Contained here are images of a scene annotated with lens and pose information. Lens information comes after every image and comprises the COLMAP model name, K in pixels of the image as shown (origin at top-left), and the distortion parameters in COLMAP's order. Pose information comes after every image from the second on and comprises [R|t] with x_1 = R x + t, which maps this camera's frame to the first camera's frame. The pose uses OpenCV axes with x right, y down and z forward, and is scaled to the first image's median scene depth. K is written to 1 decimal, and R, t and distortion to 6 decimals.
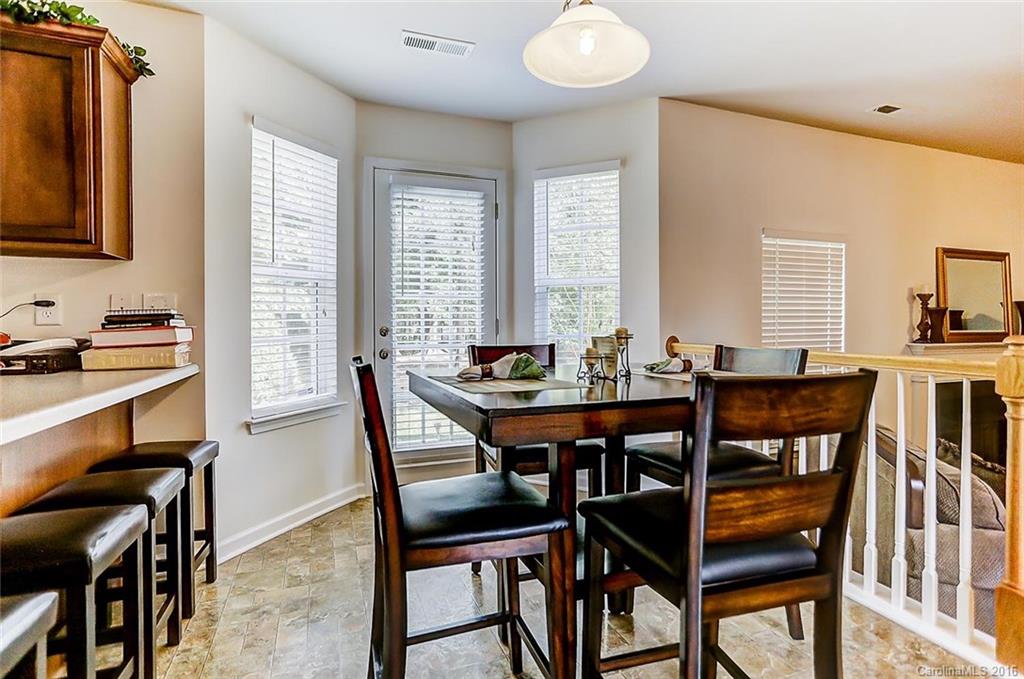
lens RADIAL K [[504.9, 0, 508.3], [0, 504.9, 329.8], [0, 0, 1]] dist [-0.045322, 0.030660]
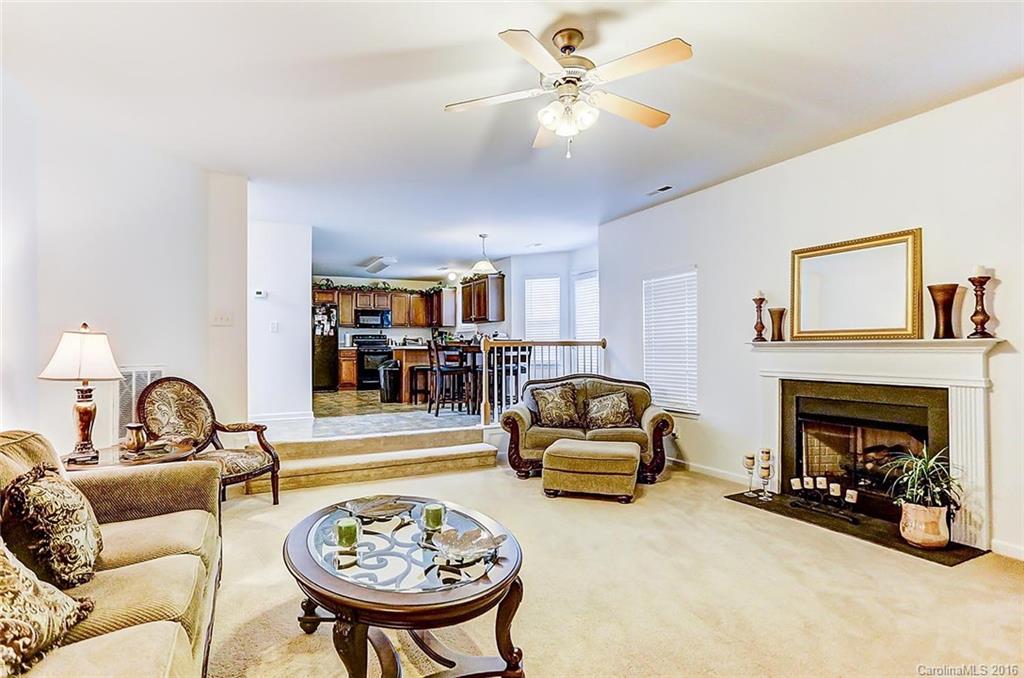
lens RADIAL K [[505.1, 0, 485.7], [0, 505.1, 343.2], [0, 0, 1]] dist [-0.044558, 0.032123]
pose [[0.094628, -0.007036, -0.995488, 3.617371], [-0.010269, 0.999915, -0.008044, 0.086297], [0.995460, 0.010984, 0.094548, 0.491589]]
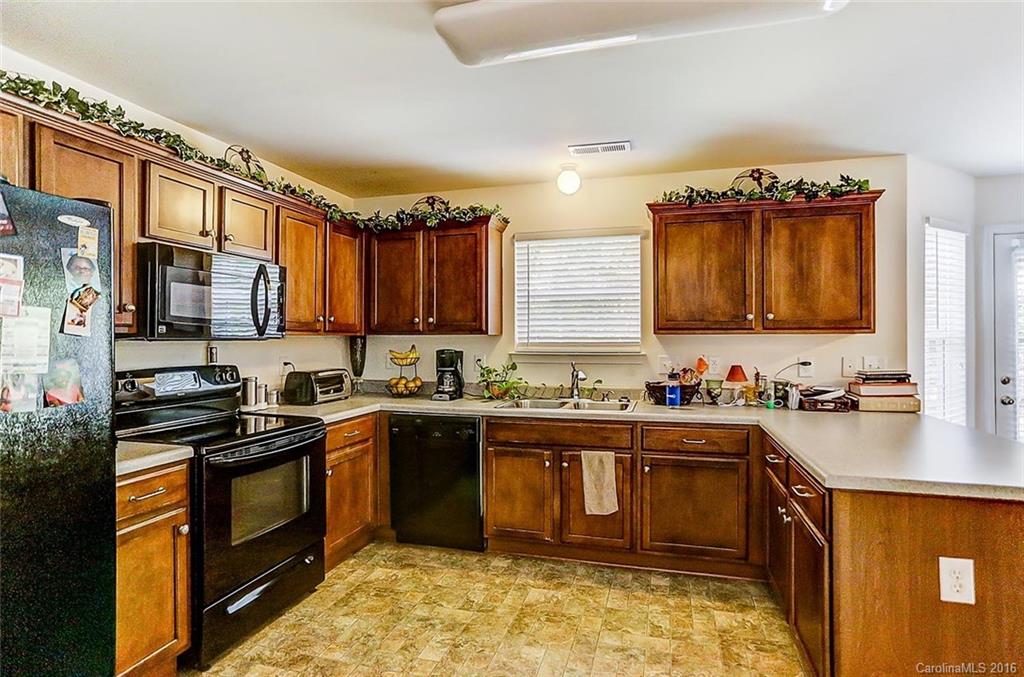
lens RADIAL K [[517.5, 0, 529.1], [0, 517.5, 332.1], [0, 0, 1]] dist [-0.045750, 0.035072]
pose [[0.820507, -0.005633, -0.571609, -0.738356], [-0.008012, 0.999740, -0.021353, -0.112360], [0.571581, 0.022100, 0.820248, -0.829690]]
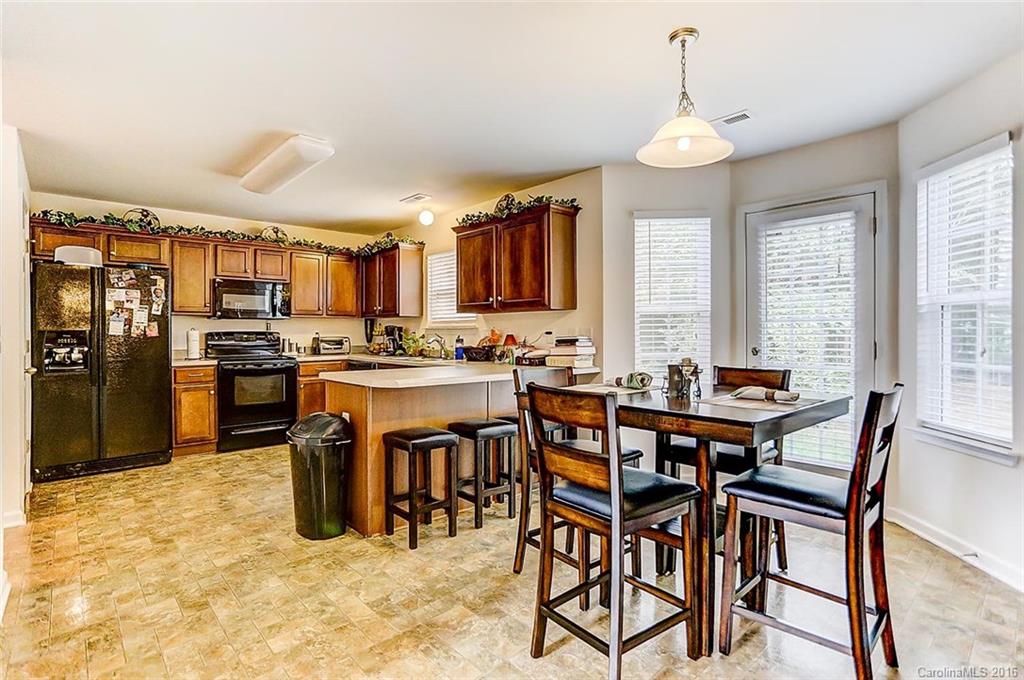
lens RADIAL K [[516.5, 0, 510.1], [0, 516.5, 332.9], [0, 0, 1]] dist [-0.061810, 0.041678]
pose [[0.372125, 0.001840, -0.928181, 1.023574], [-0.011778, 0.999927, -0.002740, -0.046091], [0.928108, 0.011951, 0.372120, 0.047478]]
